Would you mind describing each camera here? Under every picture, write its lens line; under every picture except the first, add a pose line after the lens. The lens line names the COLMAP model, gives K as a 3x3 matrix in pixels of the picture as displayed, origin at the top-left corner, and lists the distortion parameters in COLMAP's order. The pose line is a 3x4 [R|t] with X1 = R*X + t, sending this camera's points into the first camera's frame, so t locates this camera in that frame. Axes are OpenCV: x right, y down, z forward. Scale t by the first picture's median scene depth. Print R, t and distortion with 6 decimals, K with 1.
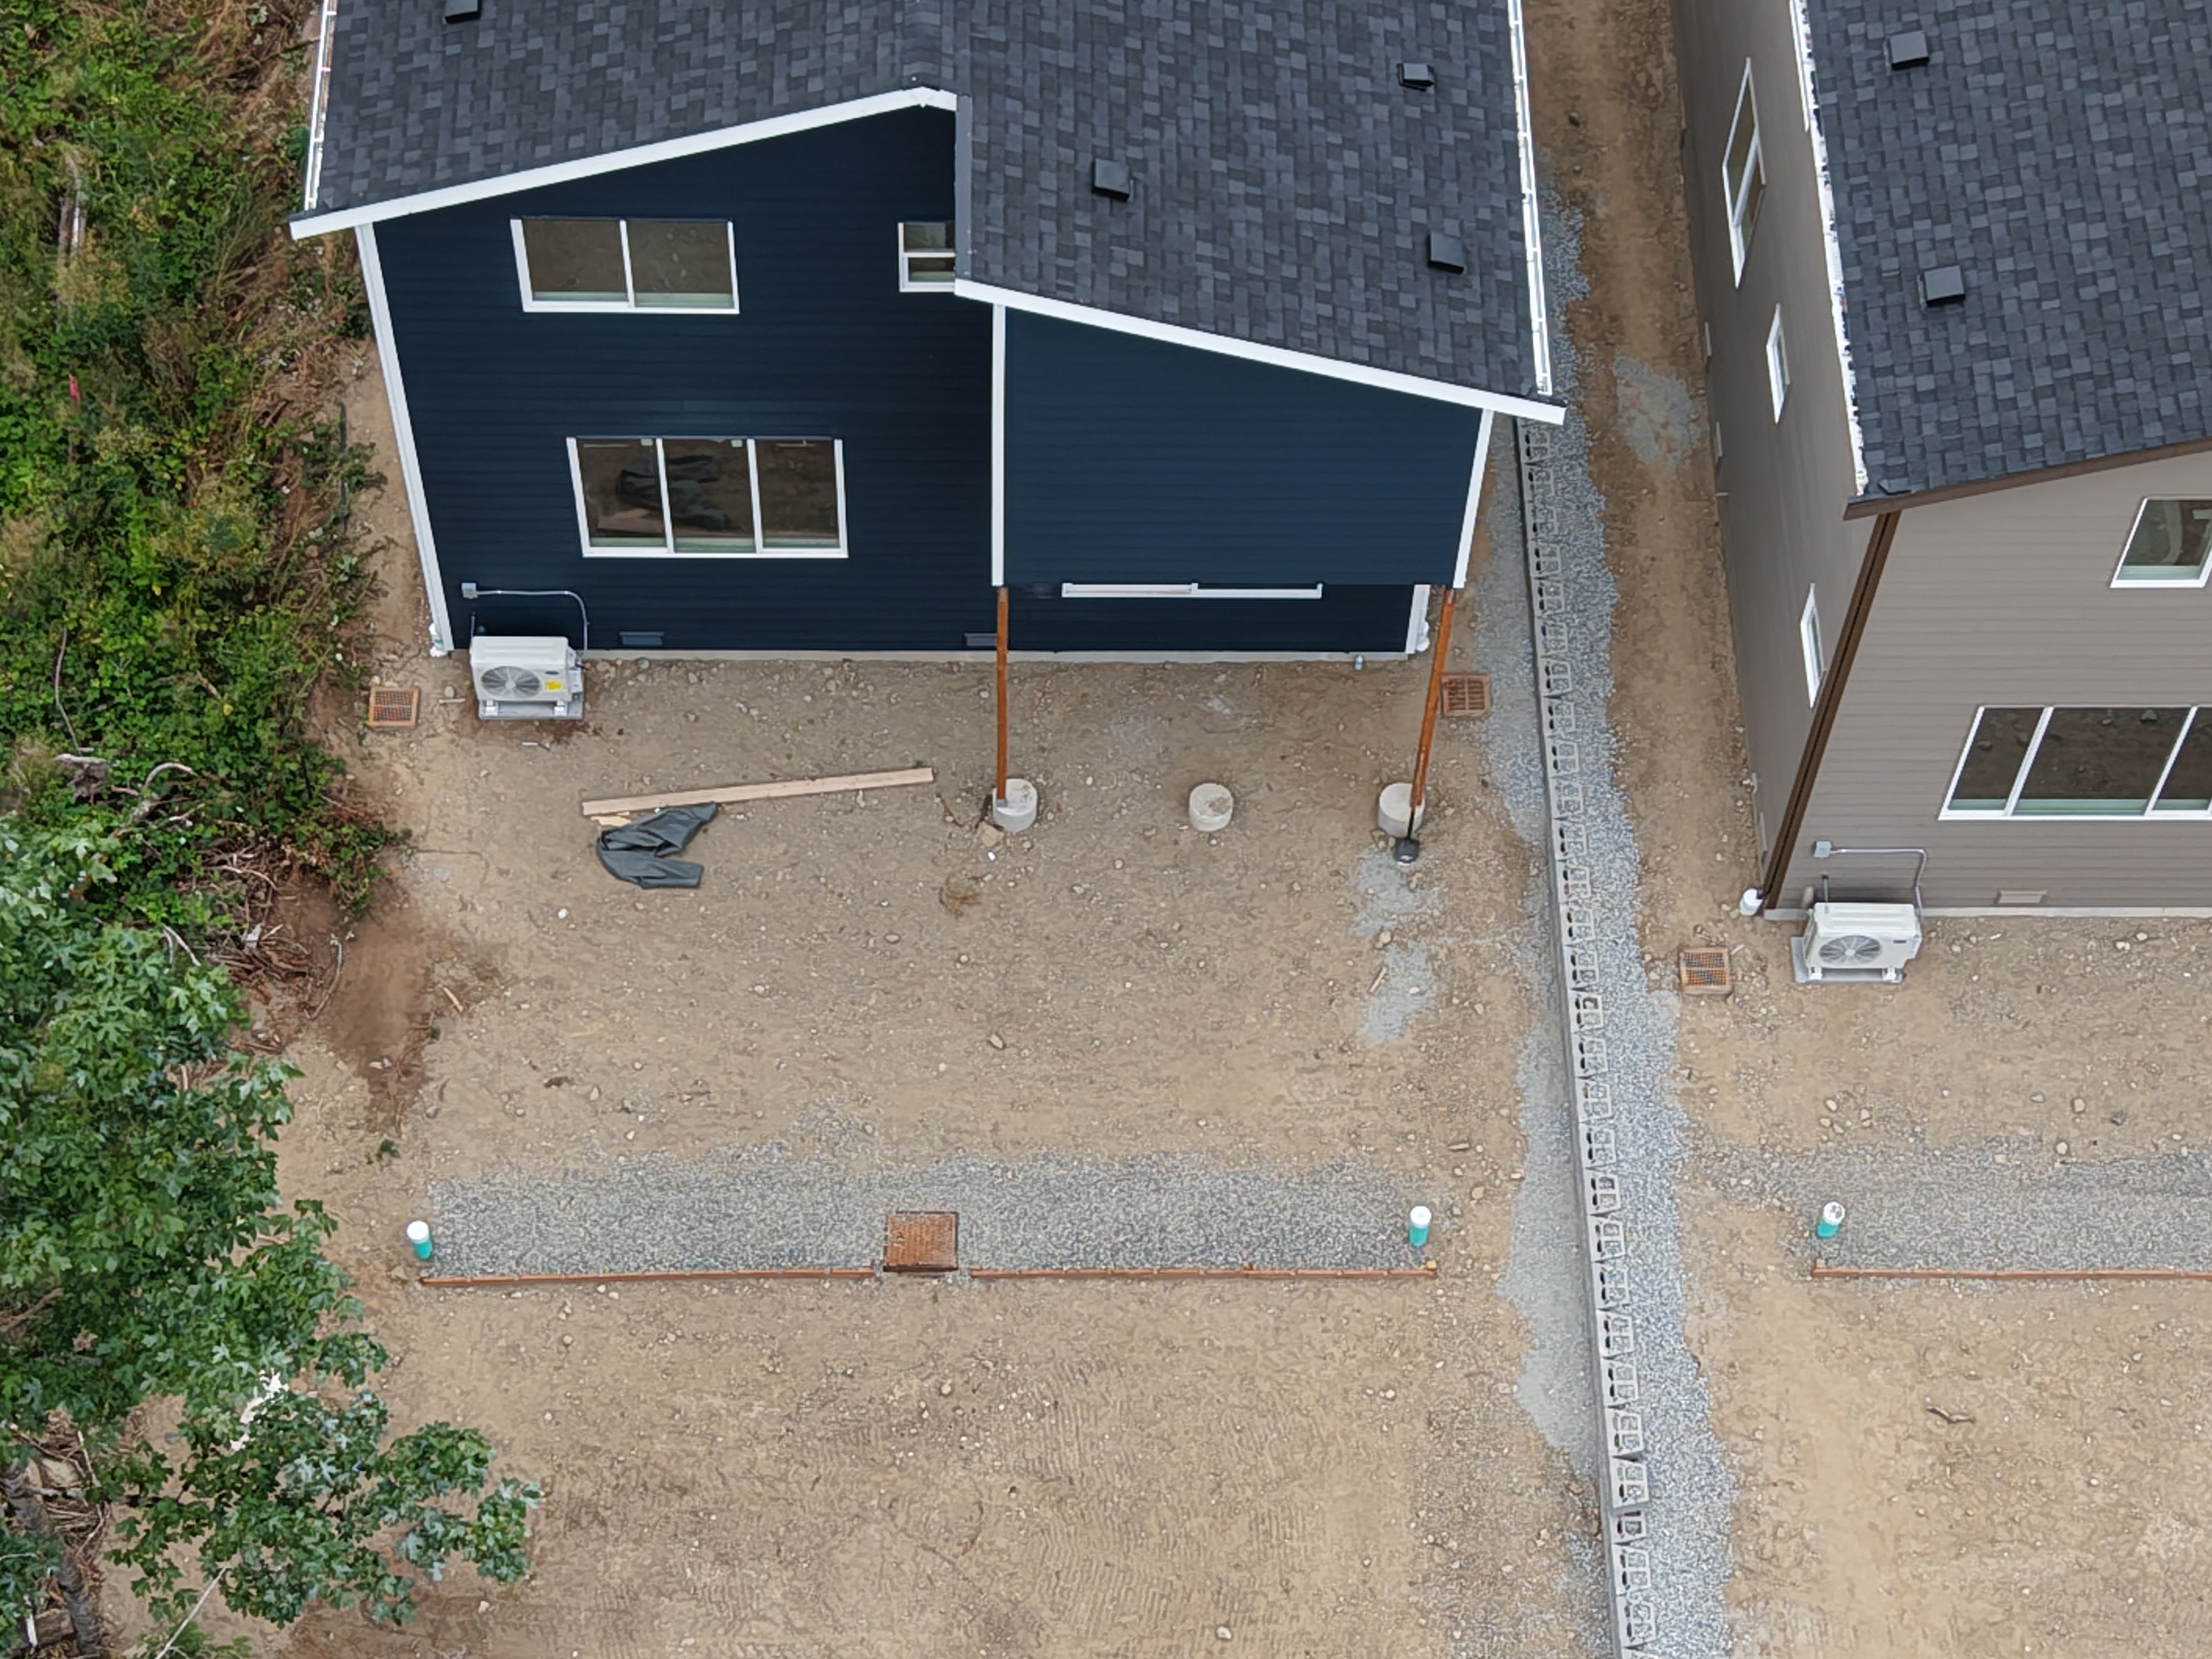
lens RADIAL K [[4232.3, 0, 1094.1], [0, 4232.3, 833.9], [0, 0, 1]] dist [0.257998, -1.094454]
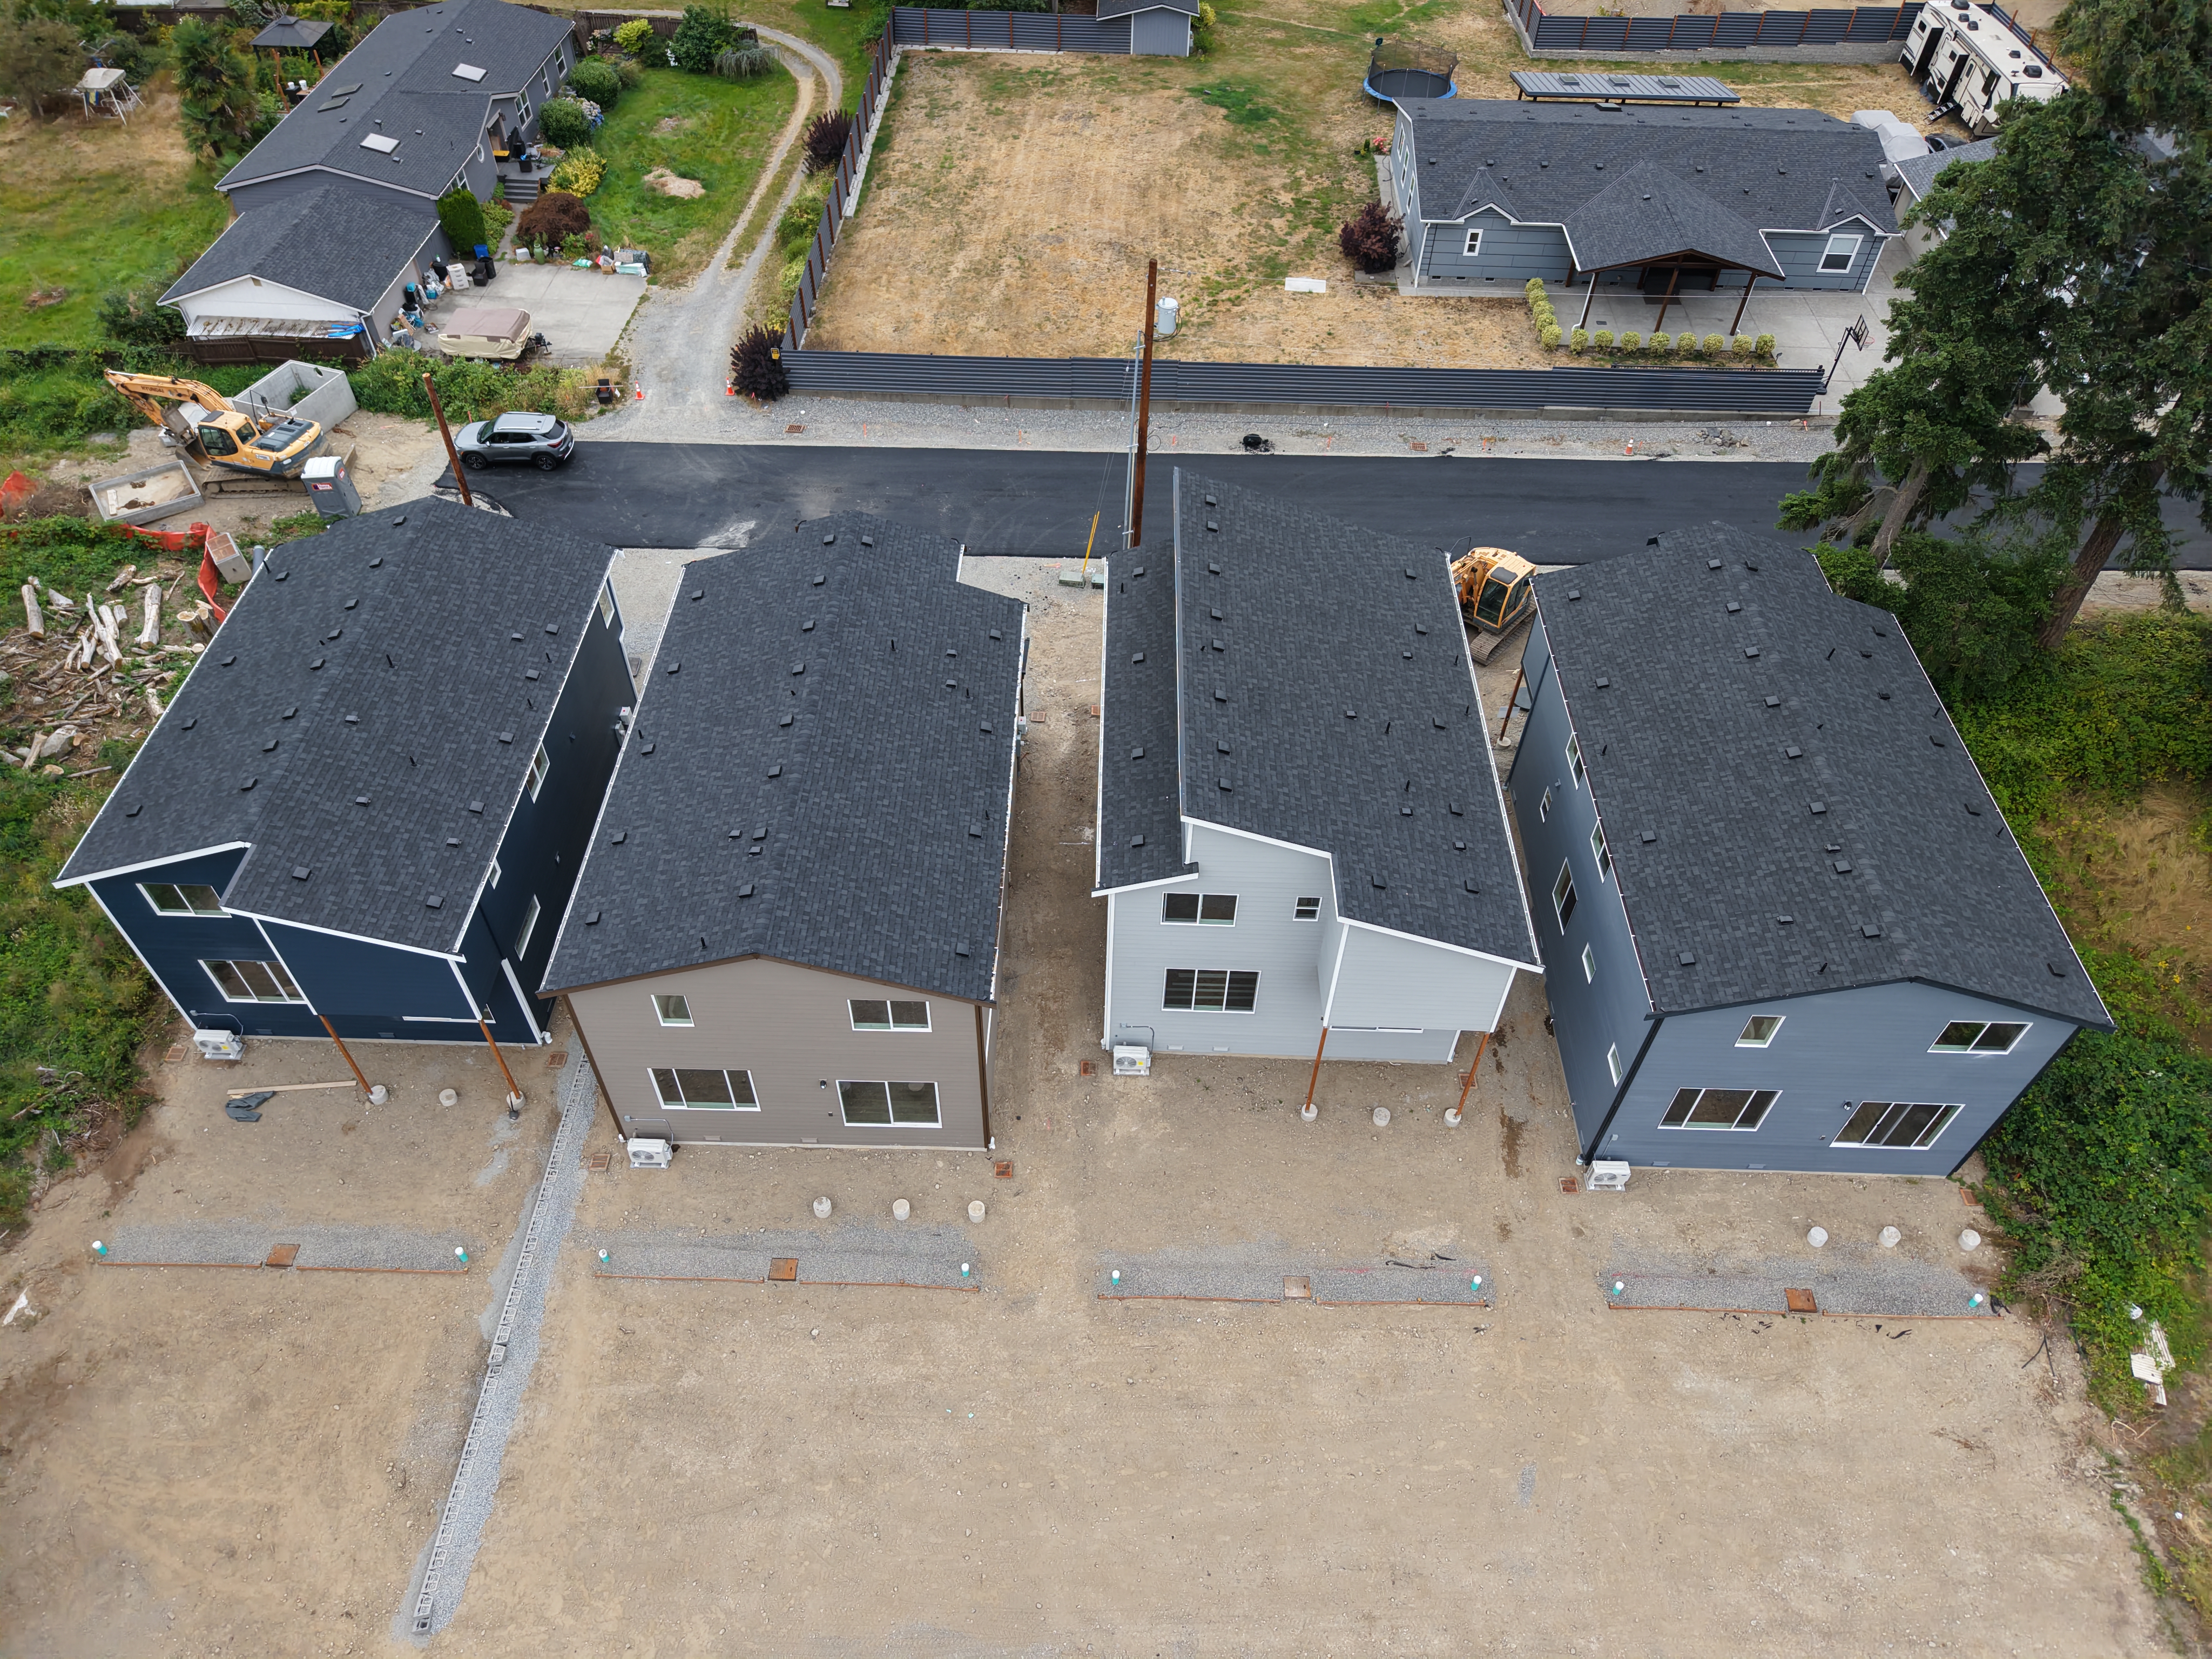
lens RADIAL K [[1479.4, 0, 1106.0], [0, 1479.4, 829.5], [0, 0, 1]] dist [0.011929, -0.008489]
pose [[0.999268, 0.022427, -0.030980, 0.519022], [-0.027888, 0.981591, -0.188947, -0.007577], [0.026172, 0.189673, 0.981498, 0.019667]]
